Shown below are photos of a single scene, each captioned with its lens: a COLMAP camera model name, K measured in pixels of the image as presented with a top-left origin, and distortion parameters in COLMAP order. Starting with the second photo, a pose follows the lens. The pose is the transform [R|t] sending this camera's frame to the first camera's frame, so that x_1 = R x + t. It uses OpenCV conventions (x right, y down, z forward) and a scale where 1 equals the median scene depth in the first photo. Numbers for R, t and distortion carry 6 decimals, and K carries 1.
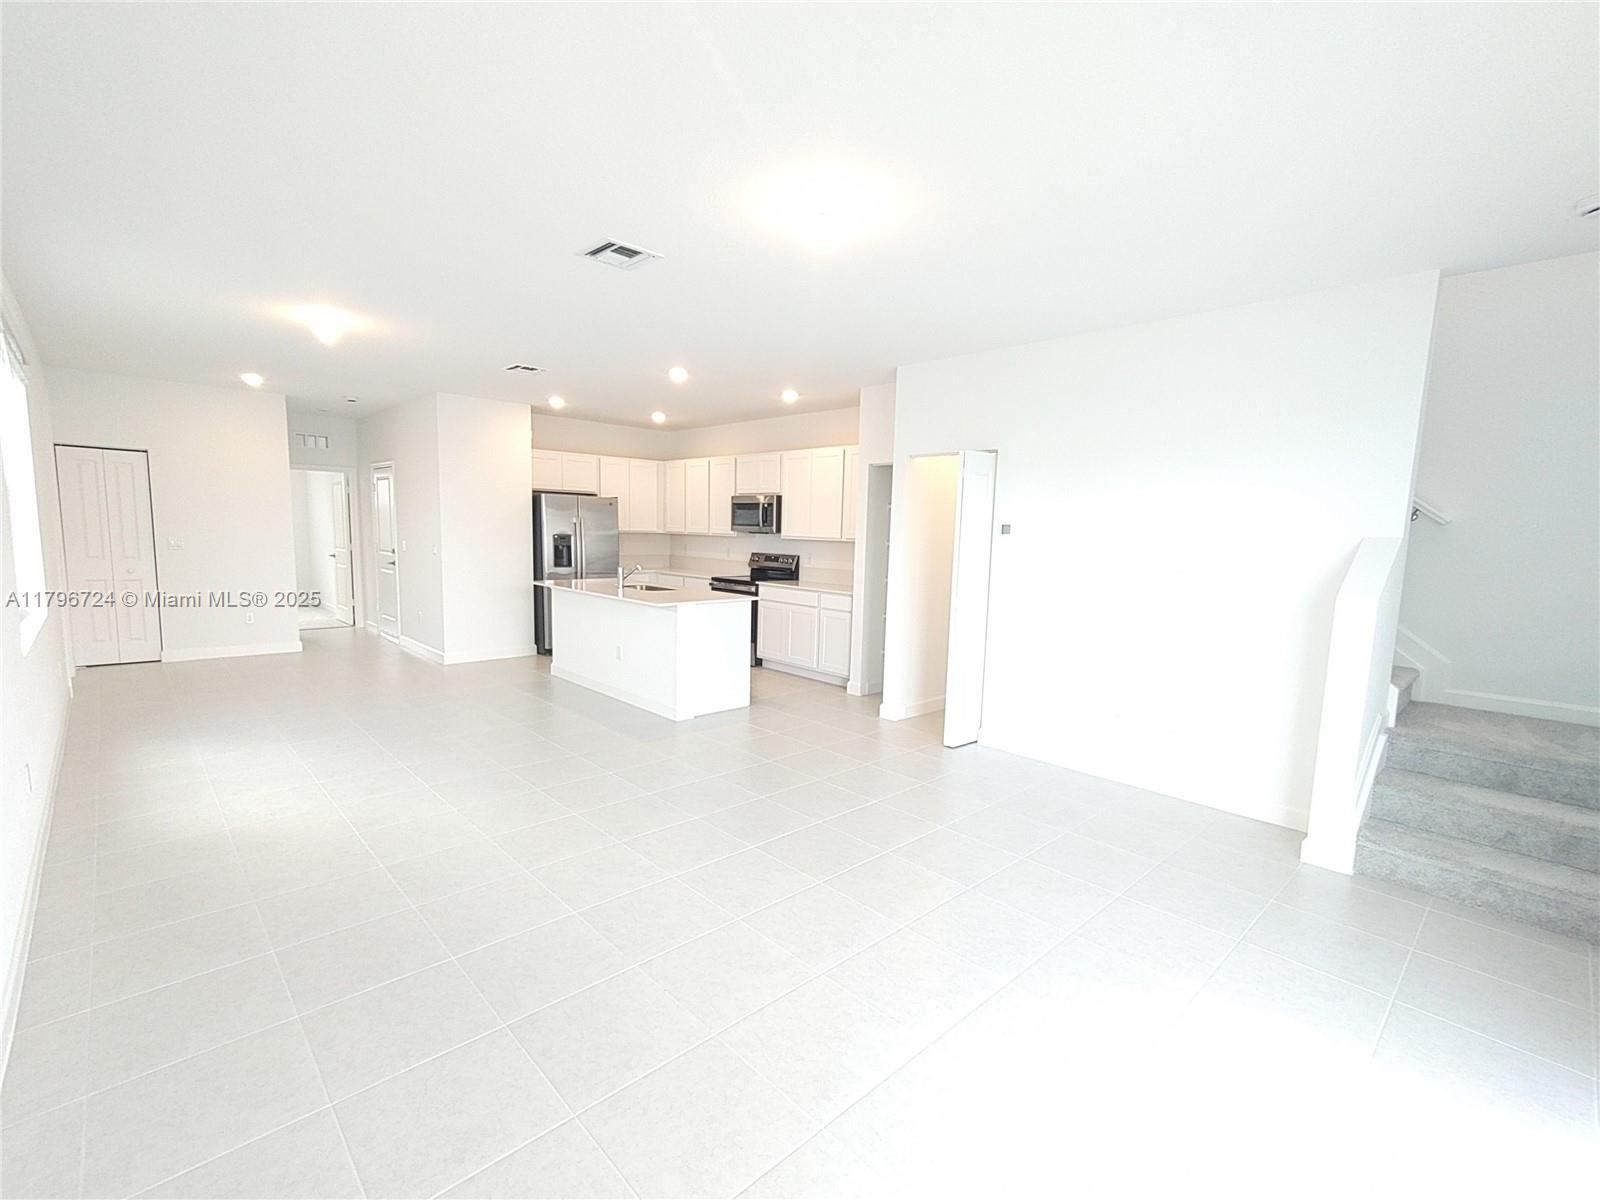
lens RADIAL K [[718.8, 0, 805.4], [0, 718.8, 608.5], [0, 0, 1]] dist [0.001354, -0.000292]
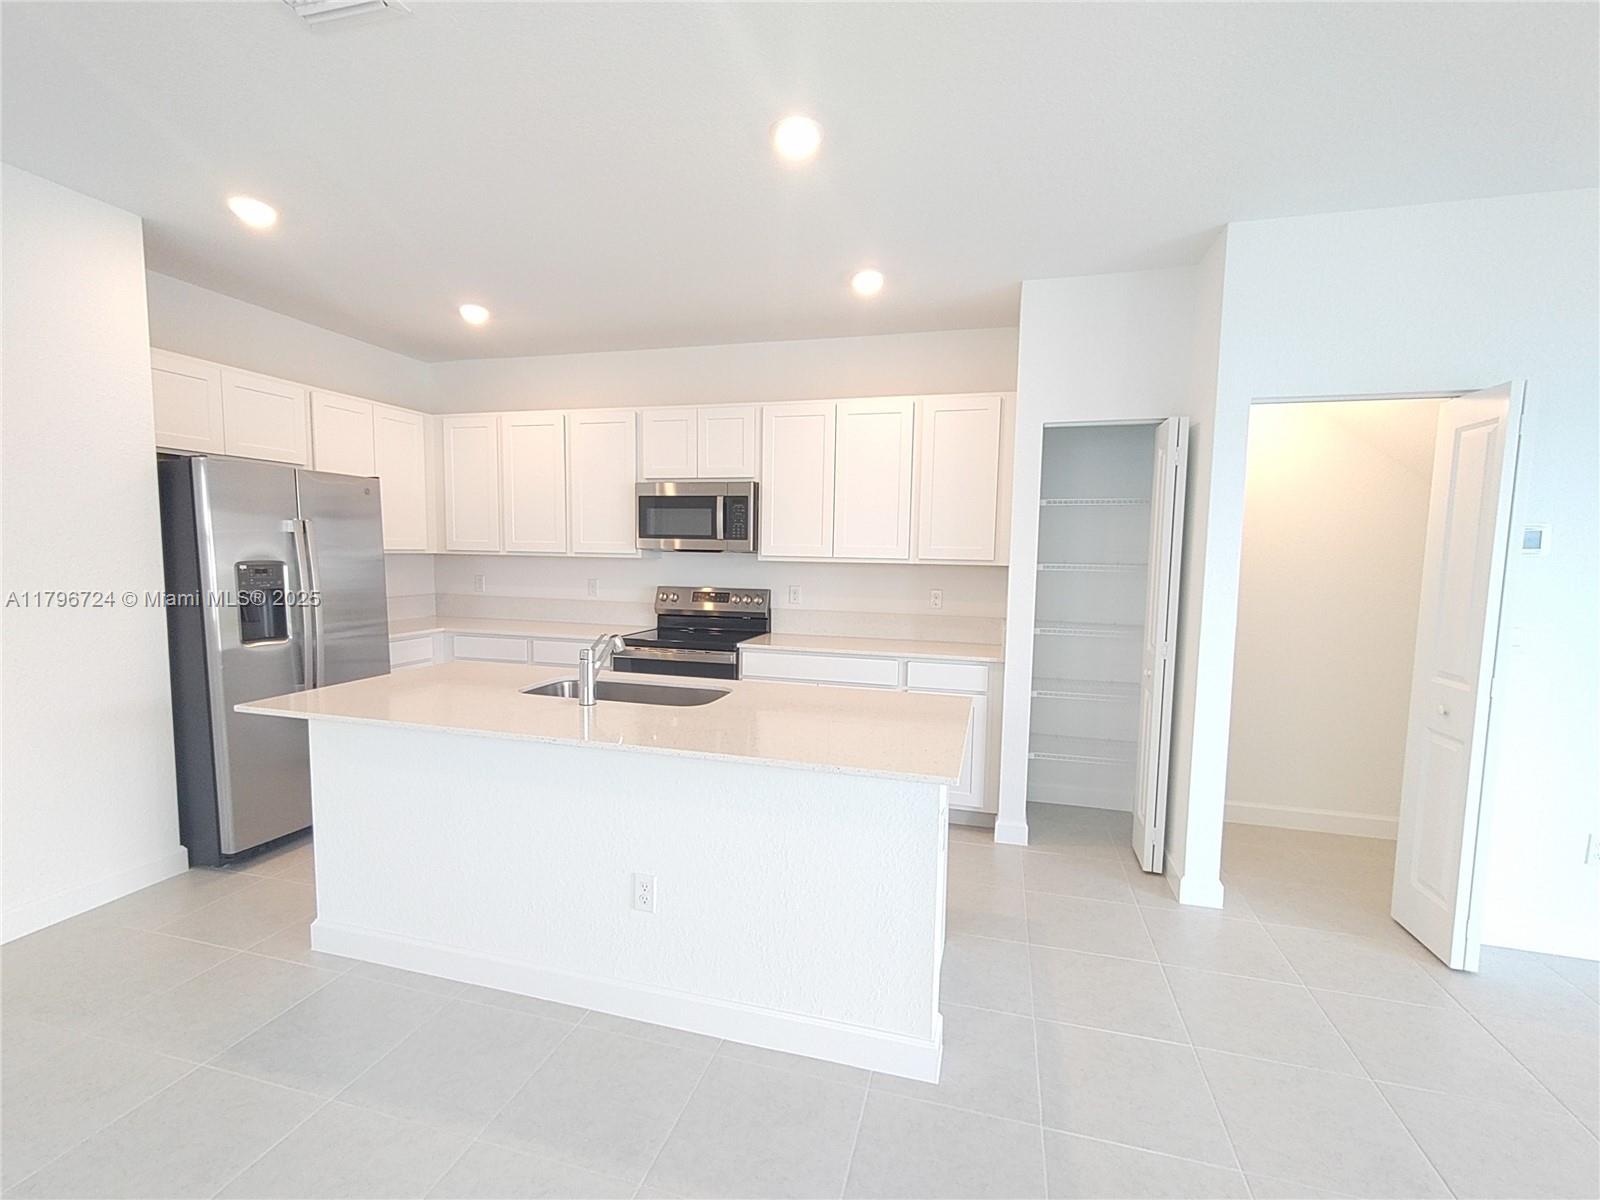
lens RADIAL K [[718.8, 0, 792.6], [0, 718.8, 599.1], [0, 0, 1]] dist [0.001354, -0.000292]
pose [[0.862021, -0.047600, 0.504632, -0.281551], [0.062956, 0.997926, -0.013412, -0.056794], [-0.502947, 0.043331, 0.863230, 0.494531]]
